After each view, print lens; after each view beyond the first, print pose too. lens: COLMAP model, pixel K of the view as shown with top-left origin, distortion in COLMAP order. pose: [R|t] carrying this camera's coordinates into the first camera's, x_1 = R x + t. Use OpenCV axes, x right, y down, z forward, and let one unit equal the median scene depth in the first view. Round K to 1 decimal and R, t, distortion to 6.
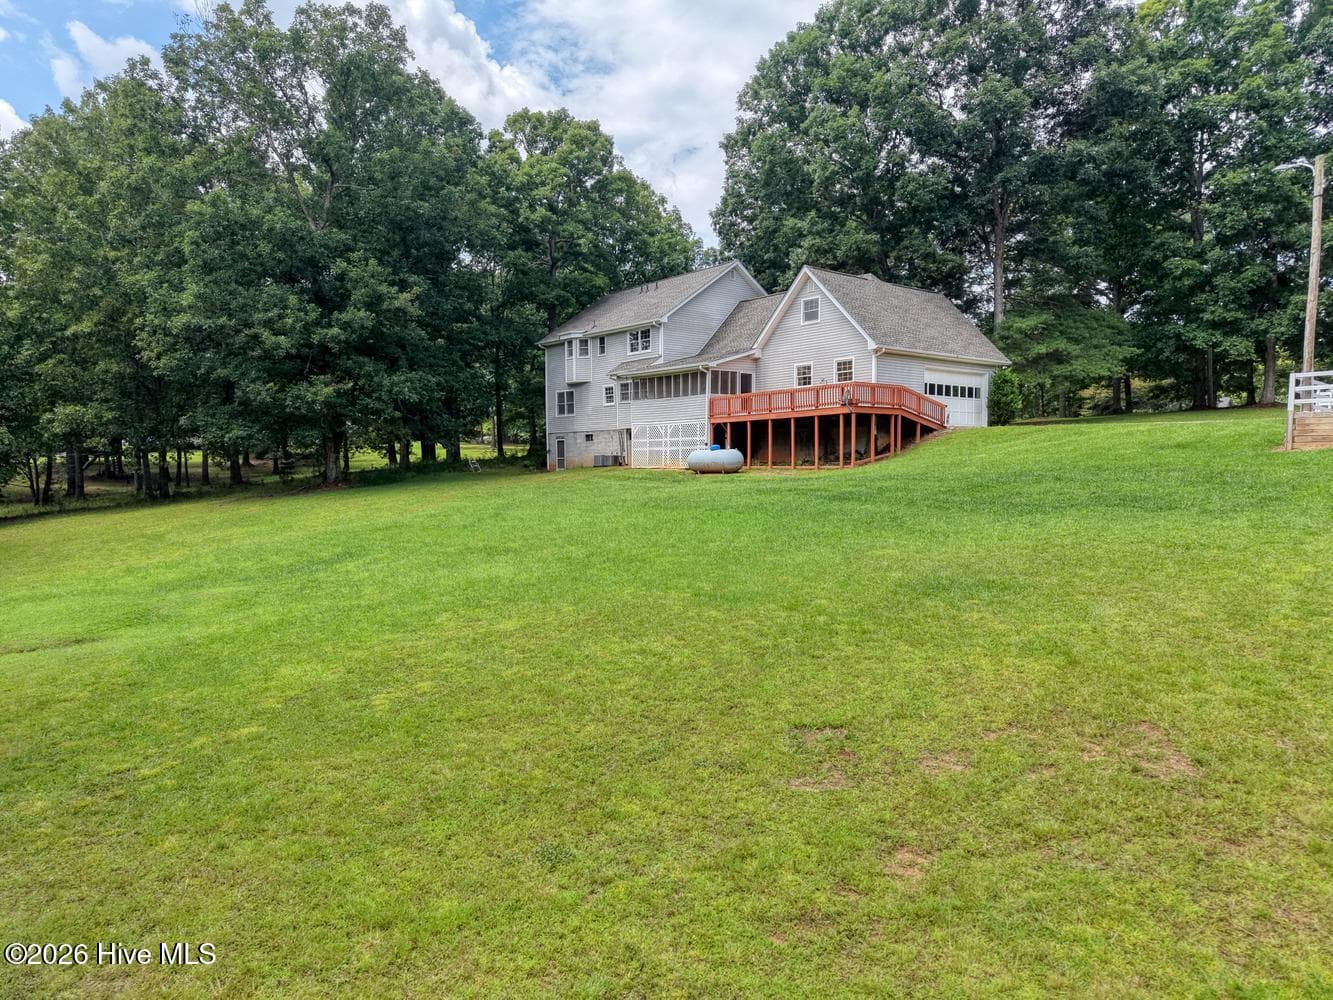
lens RADIAL K [[877.5, 0, 666.5], [0, 877.5, 500.0], [0, 0, 1]] dist [0.062881, -0.001678]
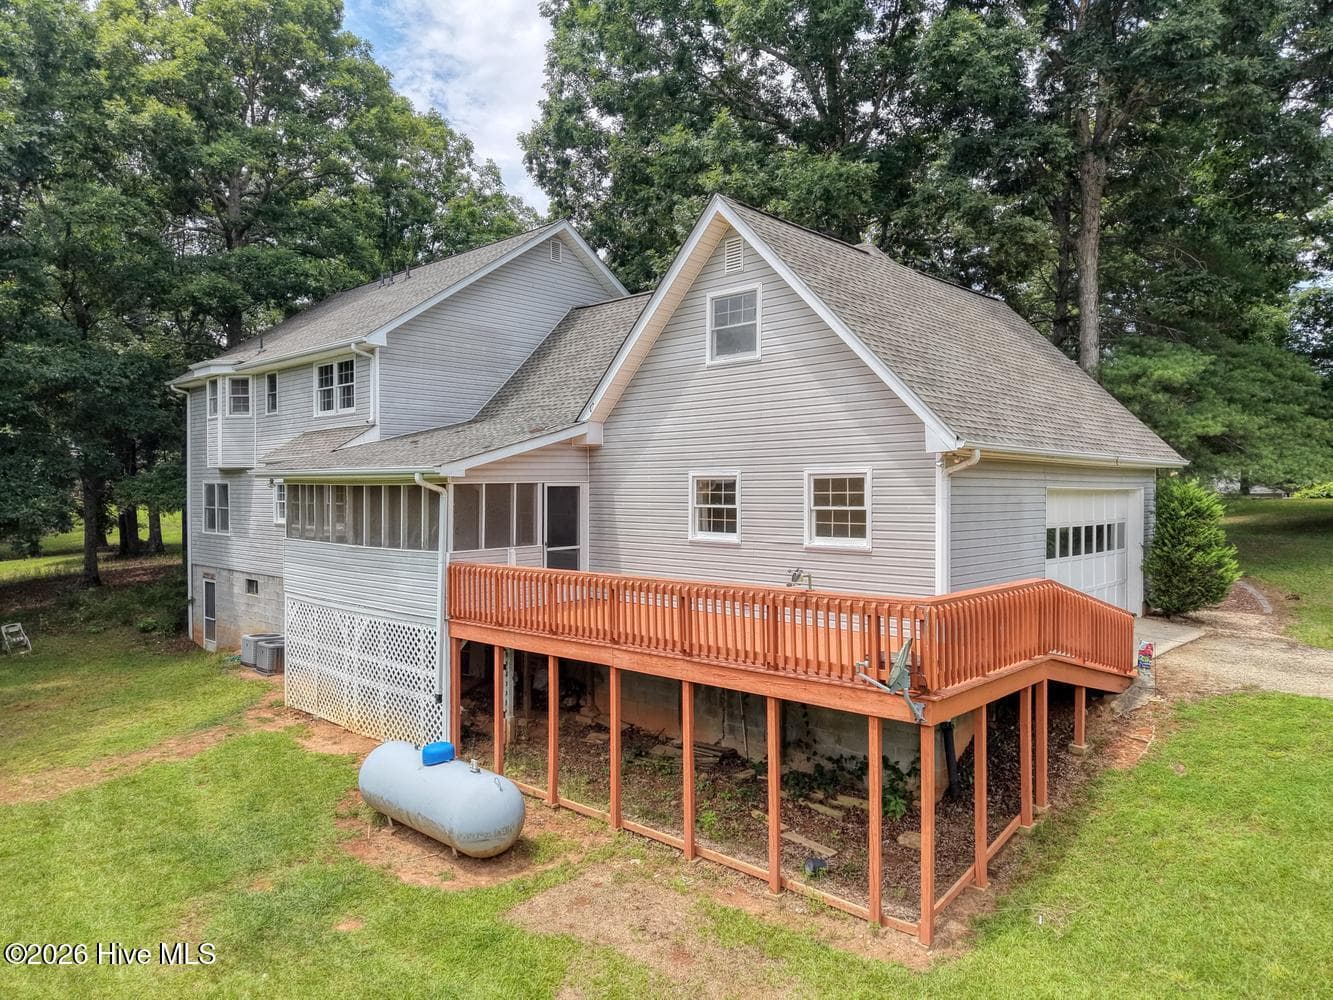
lens RADIAL K [[877.5, 0, 666.5], [0, 877.5, 500.0], [0, 0, 1]] dist [0.062881, -0.001678]
pose [[0.992002, 0.003867, 0.126164, 0.085938], [0.000124, 0.999500, -0.031608, -0.124061], [-0.126223, 0.031371, 0.991506, 0.608724]]
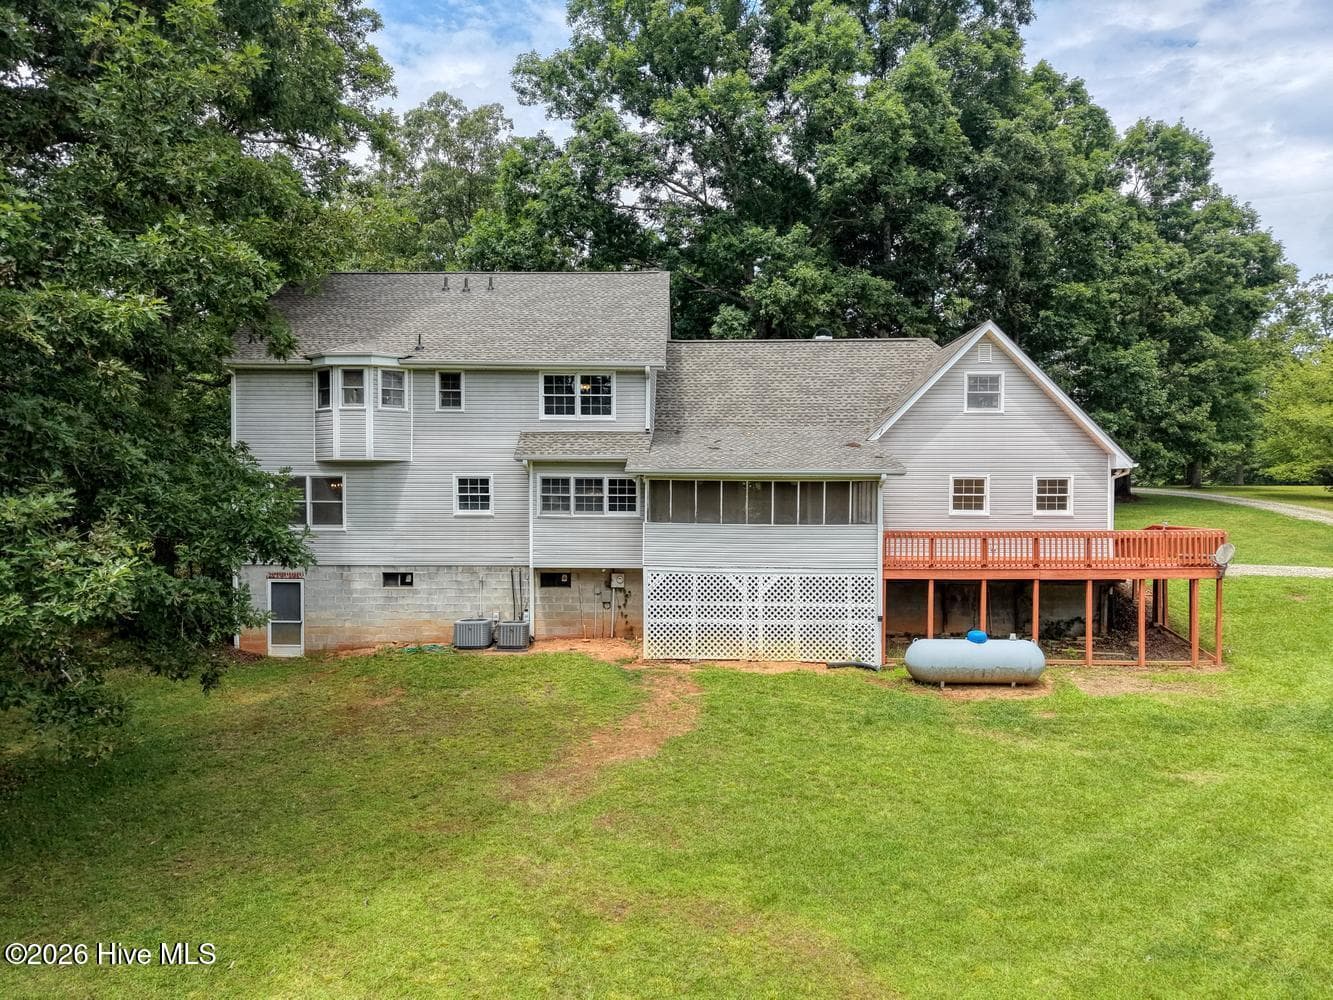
lens RADIAL K [[877.5, 0, 666.5], [0, 877.5, 500.0], [0, 0, 1]] dist [0.062881, -0.001678]
pose [[0.655065, -0.003842, 0.755563, -0.426302], [0.024705, 0.999561, -0.016336, -0.124087], [-0.755169, 0.029367, 0.654872, 0.705475]]
